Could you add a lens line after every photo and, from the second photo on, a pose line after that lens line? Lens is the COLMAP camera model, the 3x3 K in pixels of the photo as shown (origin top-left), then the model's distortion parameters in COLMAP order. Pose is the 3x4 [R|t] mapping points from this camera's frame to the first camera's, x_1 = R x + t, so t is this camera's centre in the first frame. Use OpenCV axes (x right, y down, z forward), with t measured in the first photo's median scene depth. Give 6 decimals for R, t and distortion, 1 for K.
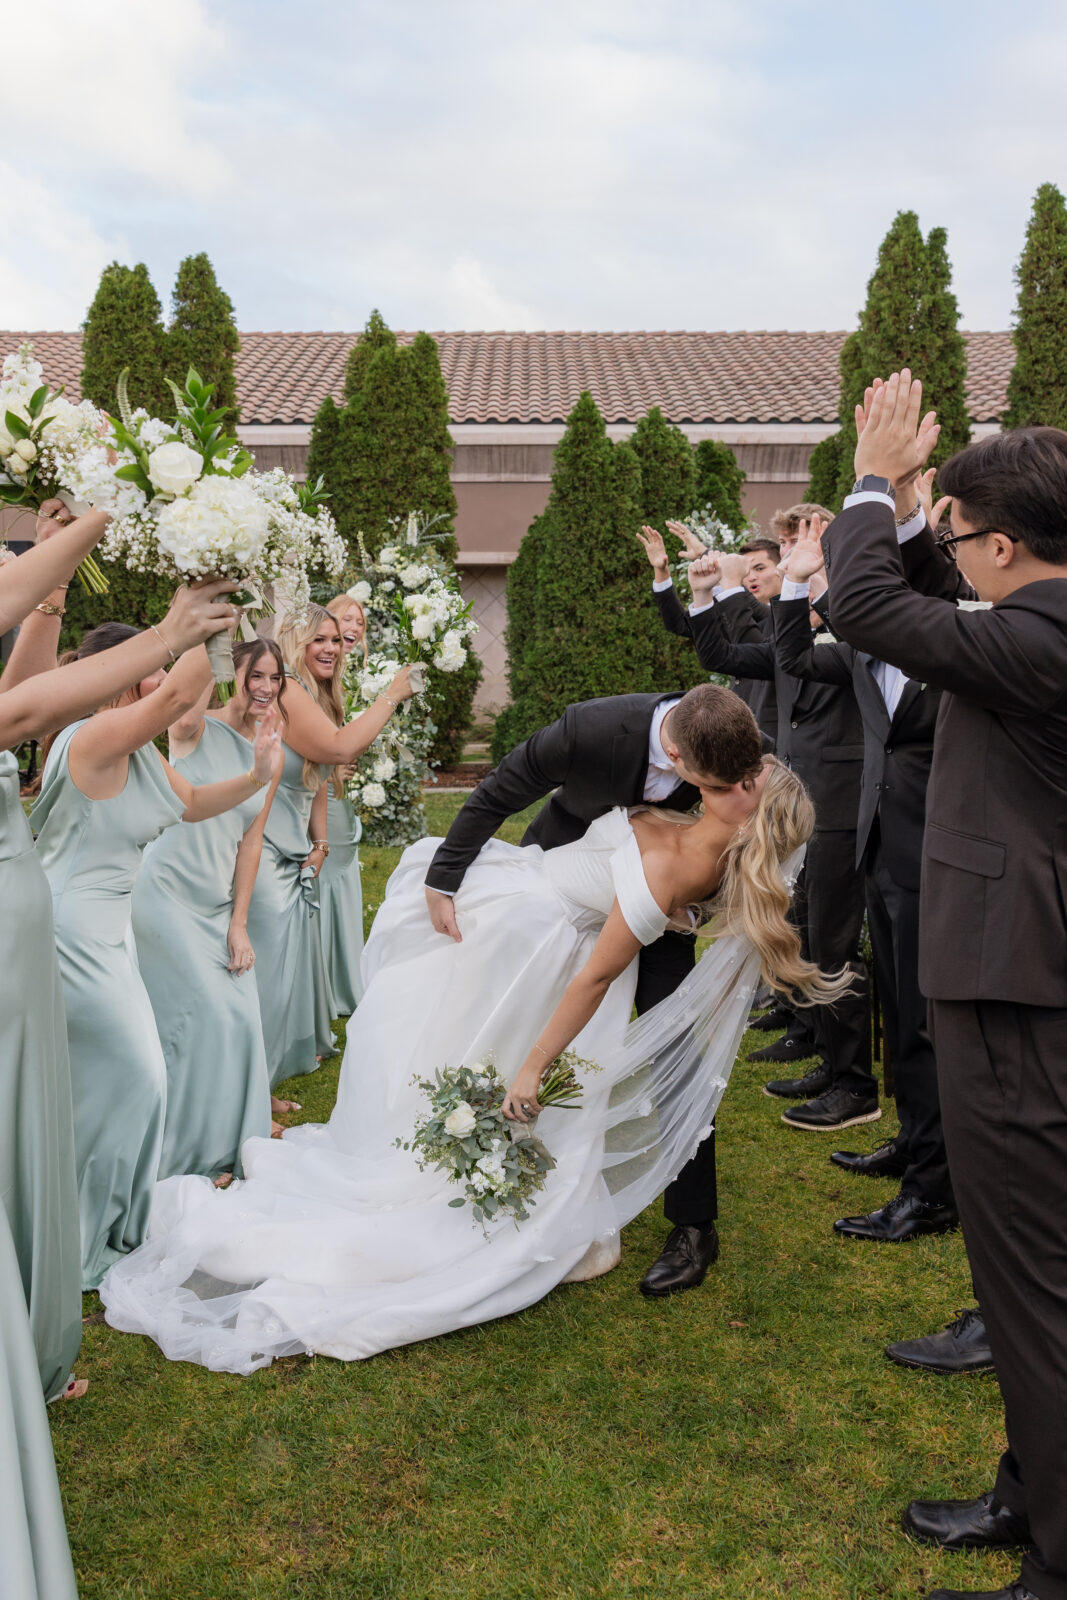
lens RADIAL K [[1692.3, 0, 450.9], [0, 1692.3, 742.4], [0, 0, 1]] dist [0.011844, 0.001659]
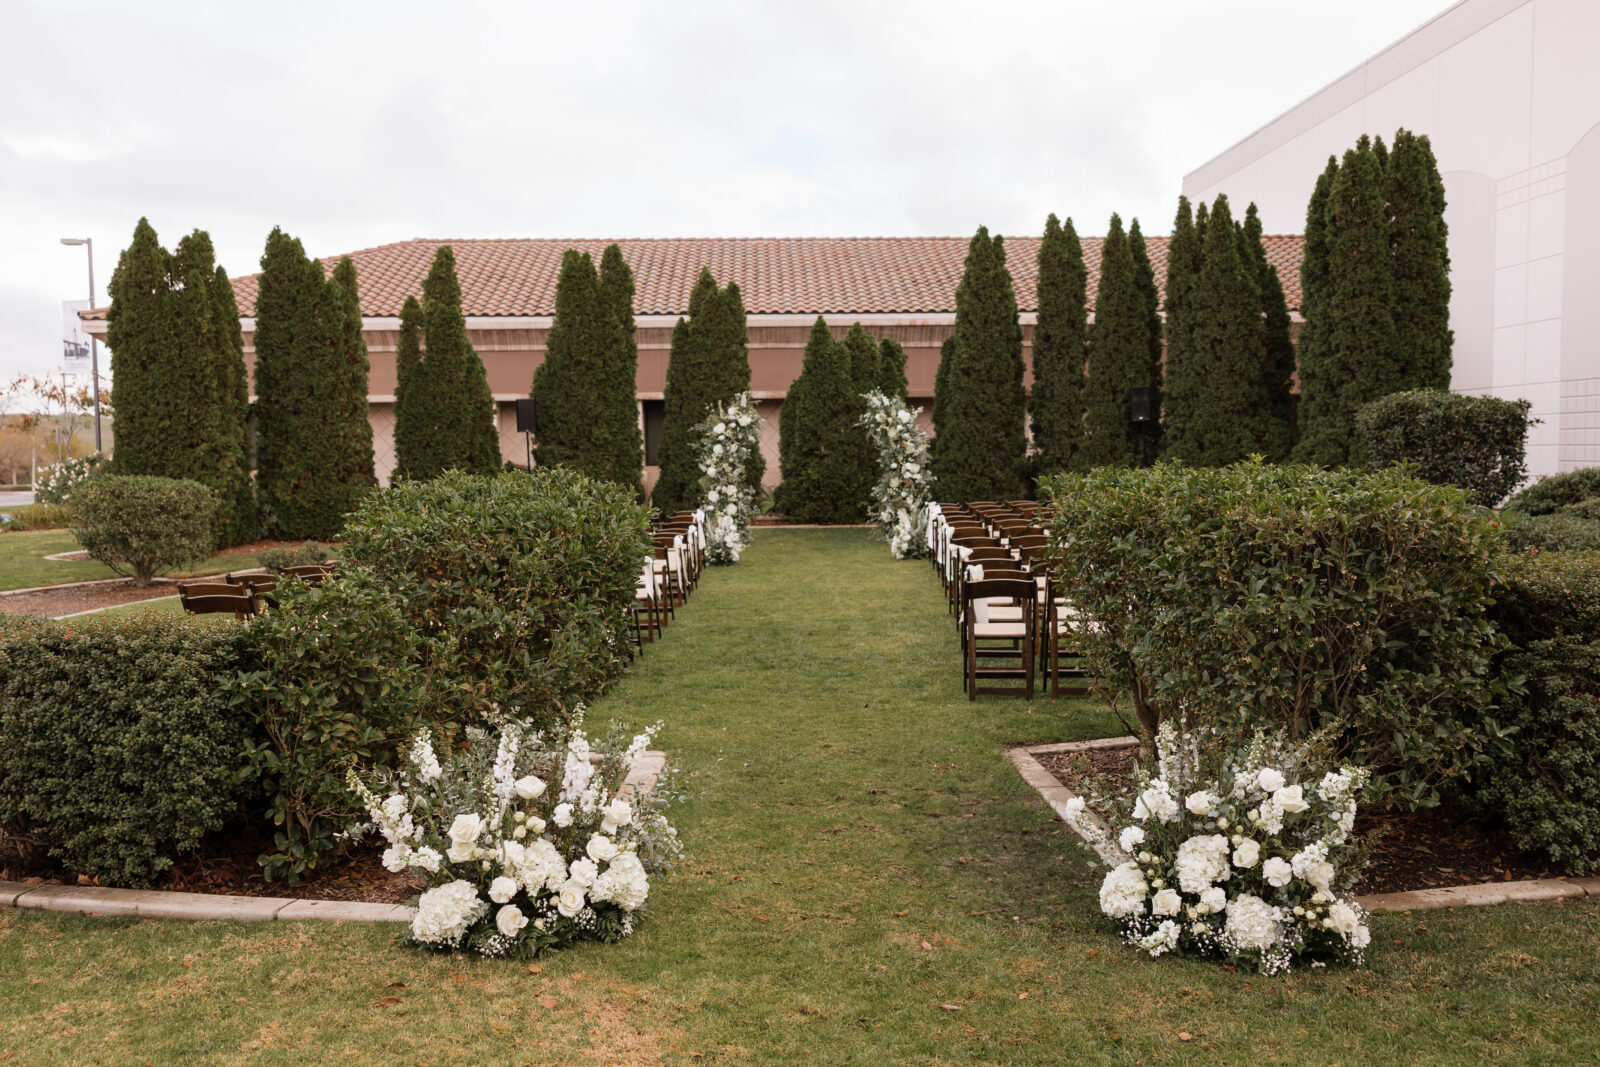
lens RADIAL K [[2673.6, 0, 800.0], [0, 2673.6, 533.5], [0, 0, 1]] dist [0.017803, -0.119682]
pose [[0.996955, -0.014780, 0.076569, -0.175762], [0.016209, 0.999705, -0.018076, 0.089871], [-0.076279, 0.019262, 0.996900, -1.977537]]
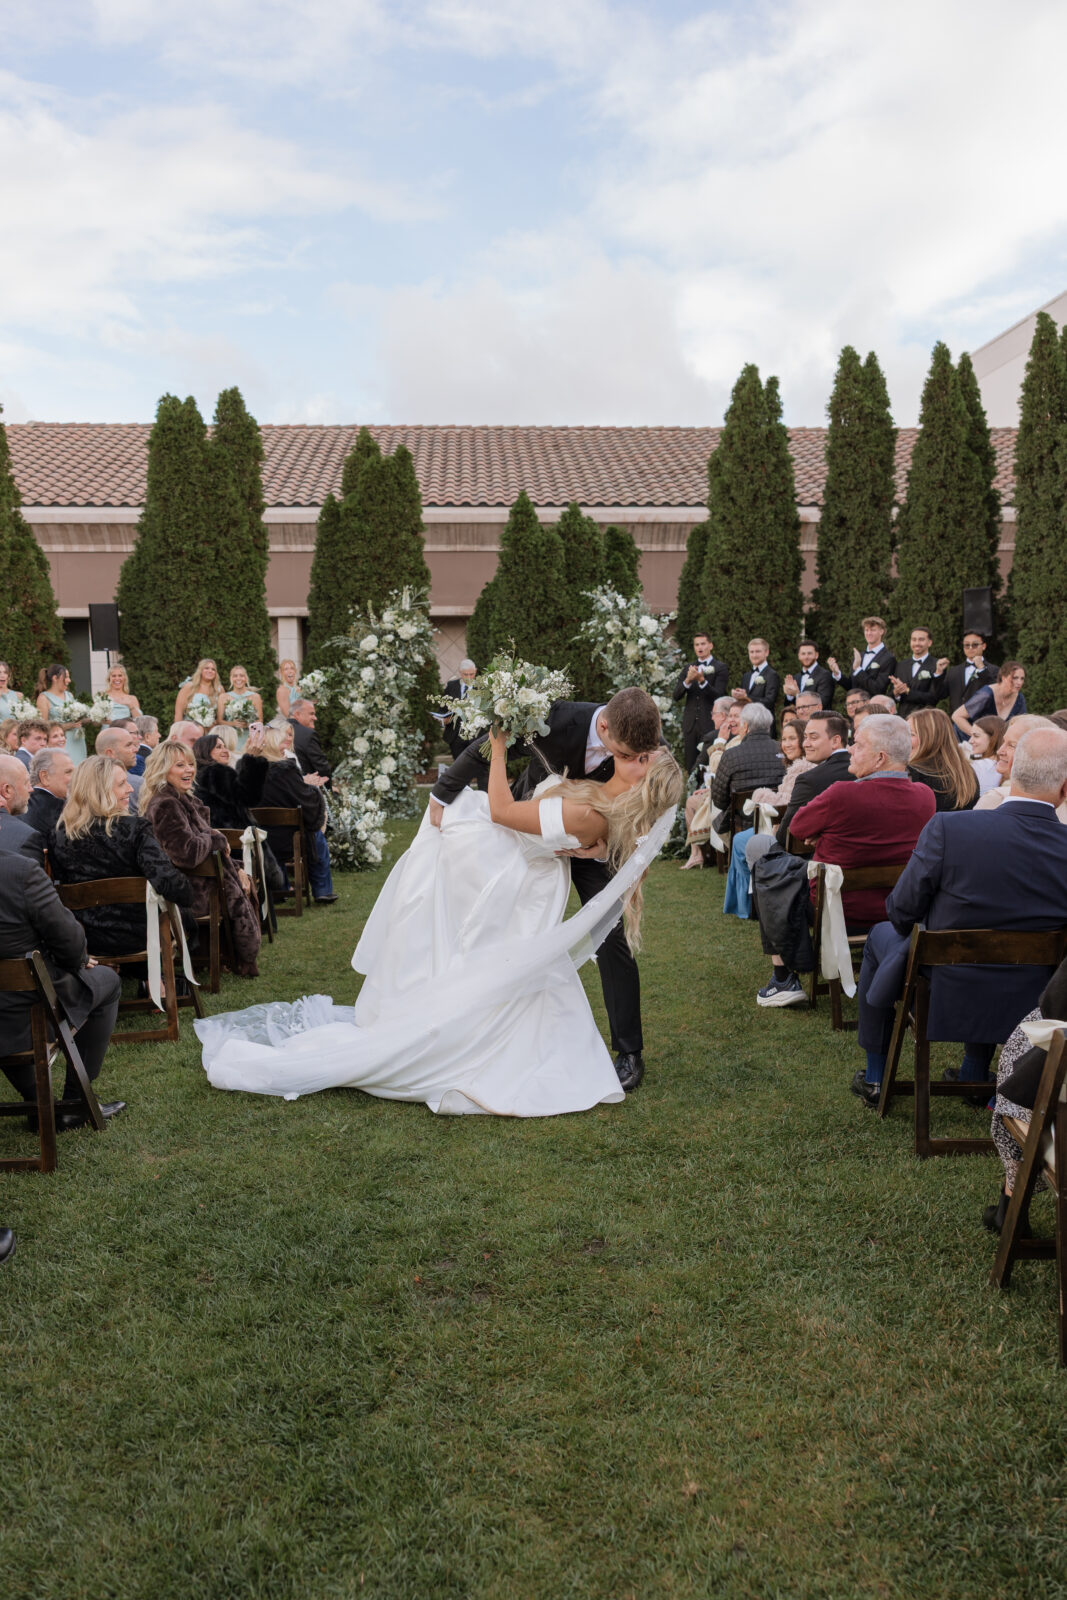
lens RADIAL K [[1714.2, 0, 551.8], [0, 1714.2, 800.1], [0, 0, 1]] dist [0.035918, 0.003826]
pose [[0.995121, -0.016088, 0.097346, -0.035775], [0.014901, 0.999806, 0.012915, 0.023435], [-0.097535, -0.011401, 0.995167, -0.380701]]
